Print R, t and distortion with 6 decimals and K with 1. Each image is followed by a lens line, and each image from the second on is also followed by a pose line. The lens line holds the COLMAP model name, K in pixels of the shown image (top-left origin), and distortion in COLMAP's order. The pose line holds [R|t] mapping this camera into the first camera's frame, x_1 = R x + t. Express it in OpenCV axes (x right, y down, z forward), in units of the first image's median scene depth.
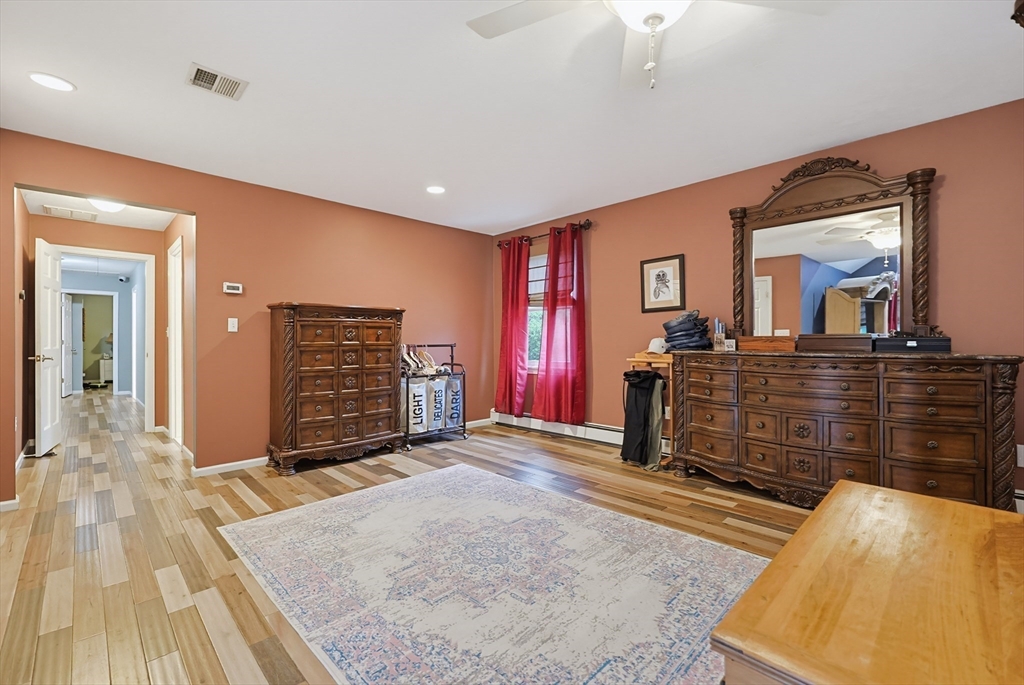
lens RADIAL K [[440.5, 0, 520.6], [0, 440.5, 340.2], [0, 0, 1]] dist [-0.003354, 0.002385]
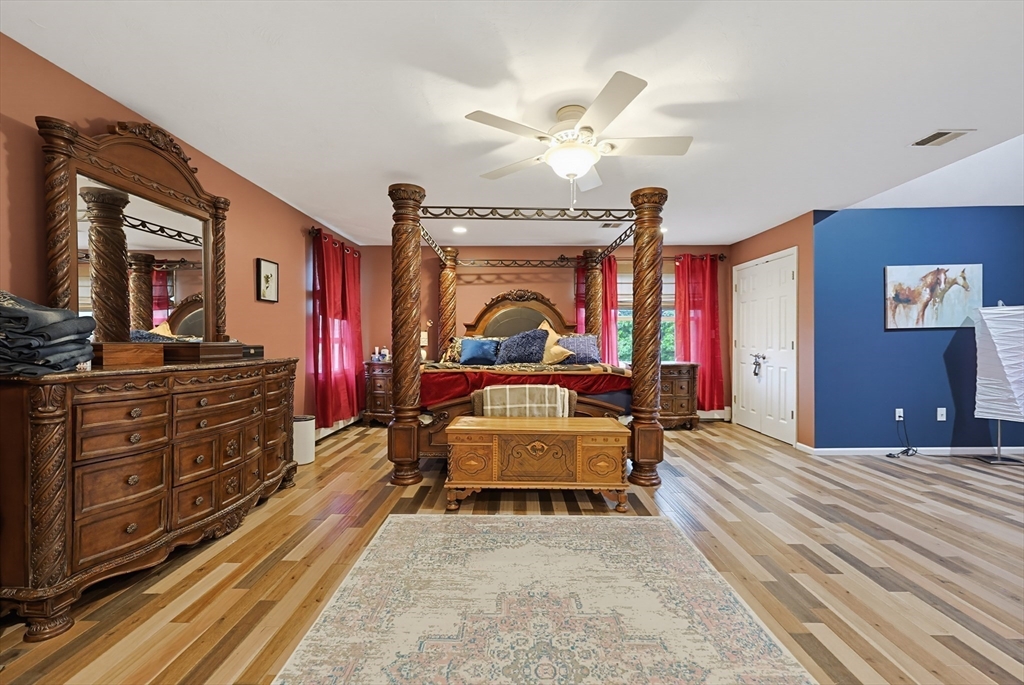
lens RADIAL K [[440.5, 0, 514.4], [0, 440.5, 348.7], [0, 0, 1]] dist [-0.003354, 0.002385]
pose [[-0.700188, -0.005871, 0.713934, -0.460009], [0.003659, 0.999924, 0.011811, -0.009745], [-0.713949, 0.010882, -0.700113, 1.332591]]
